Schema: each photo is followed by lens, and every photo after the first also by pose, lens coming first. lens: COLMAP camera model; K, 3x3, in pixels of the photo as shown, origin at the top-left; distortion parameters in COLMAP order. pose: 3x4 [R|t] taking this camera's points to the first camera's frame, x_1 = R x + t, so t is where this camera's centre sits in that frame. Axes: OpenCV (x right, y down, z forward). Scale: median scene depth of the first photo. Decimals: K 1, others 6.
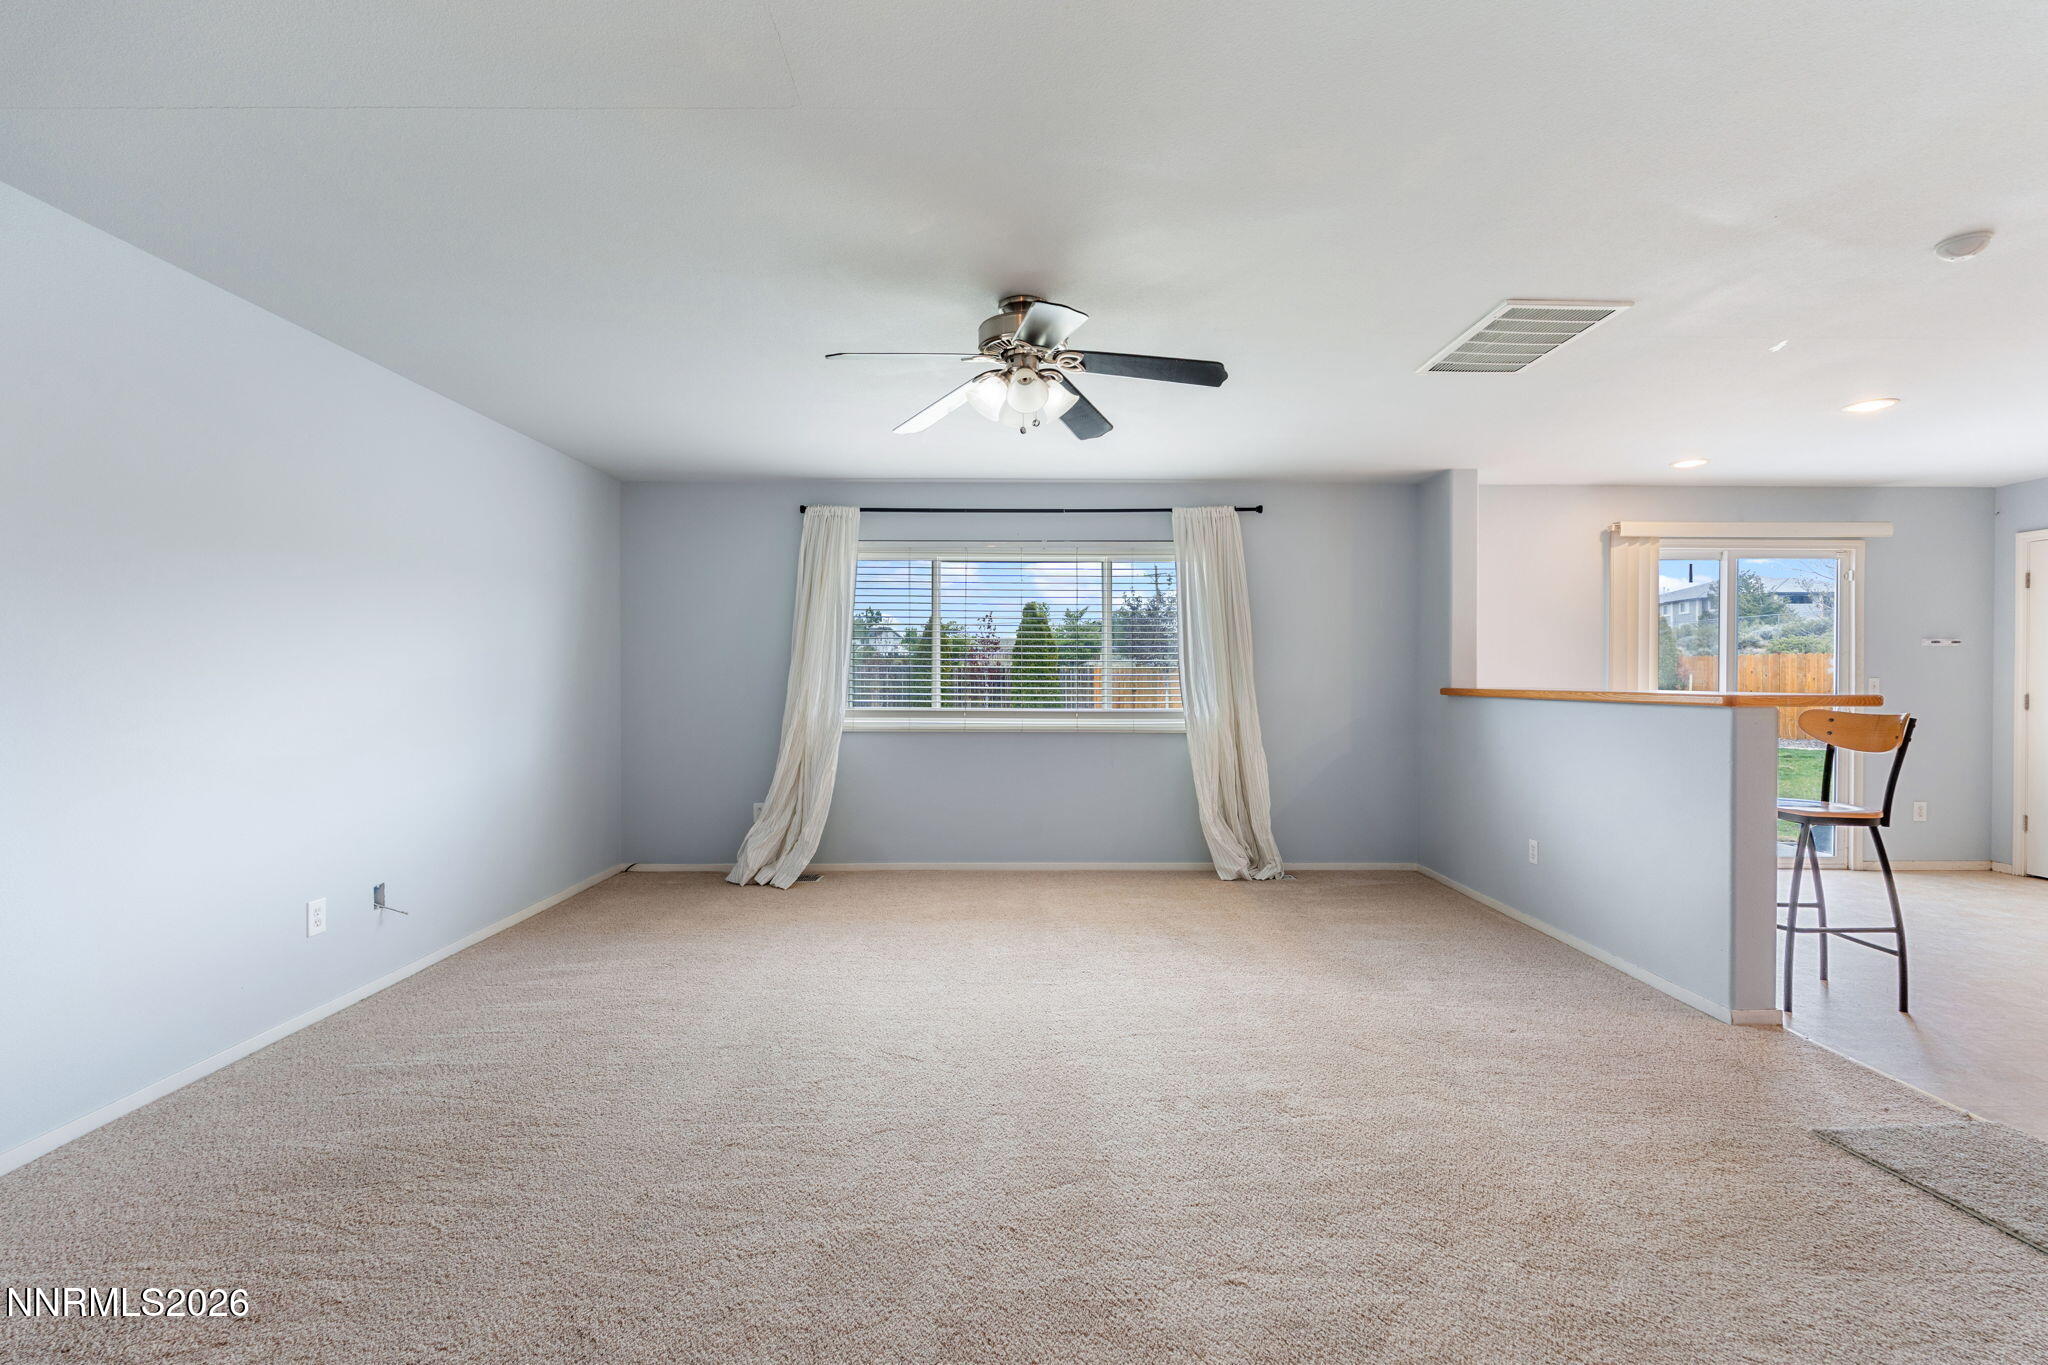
lens RADIAL K [[893.1, 0, 1025.4], [0, 893.1, 673.4], [0, 0, 1]] dist [-0.007960, 0.001114]
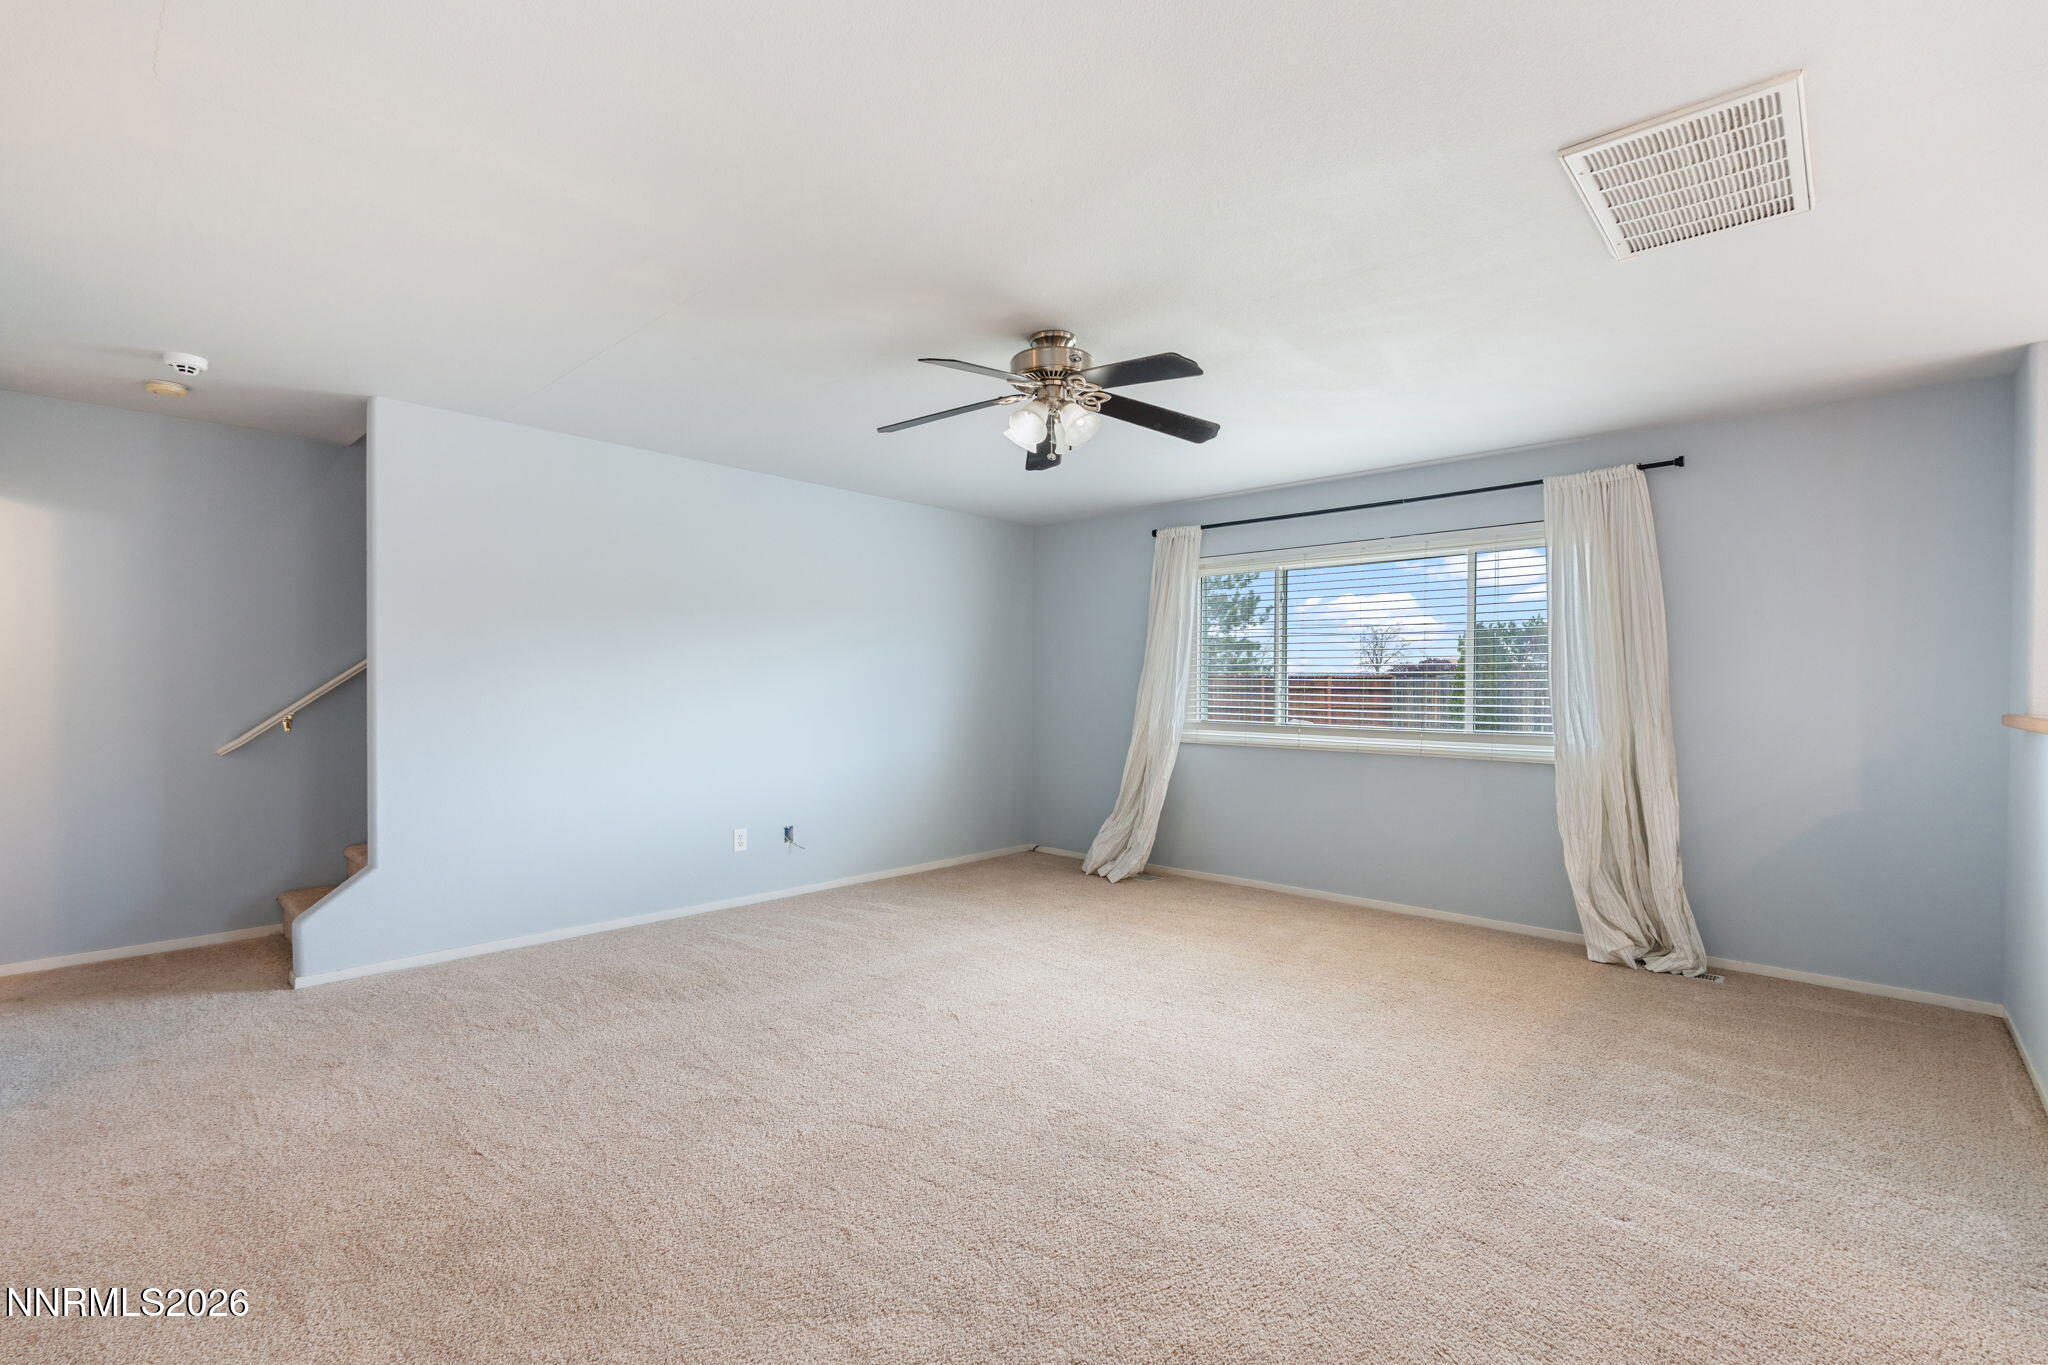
lens RADIAL K [[893.1, 0, 1021.0], [0, 893.1, 687.4], [0, 0, 1]] dist [-0.007960, 0.001114]
pose [[0.731292, 0.003004, -0.682058, 0.373297], [-0.006428, 0.999976, -0.002488, 0.004397], [0.682034, 0.006204, 0.731294, 0.112630]]
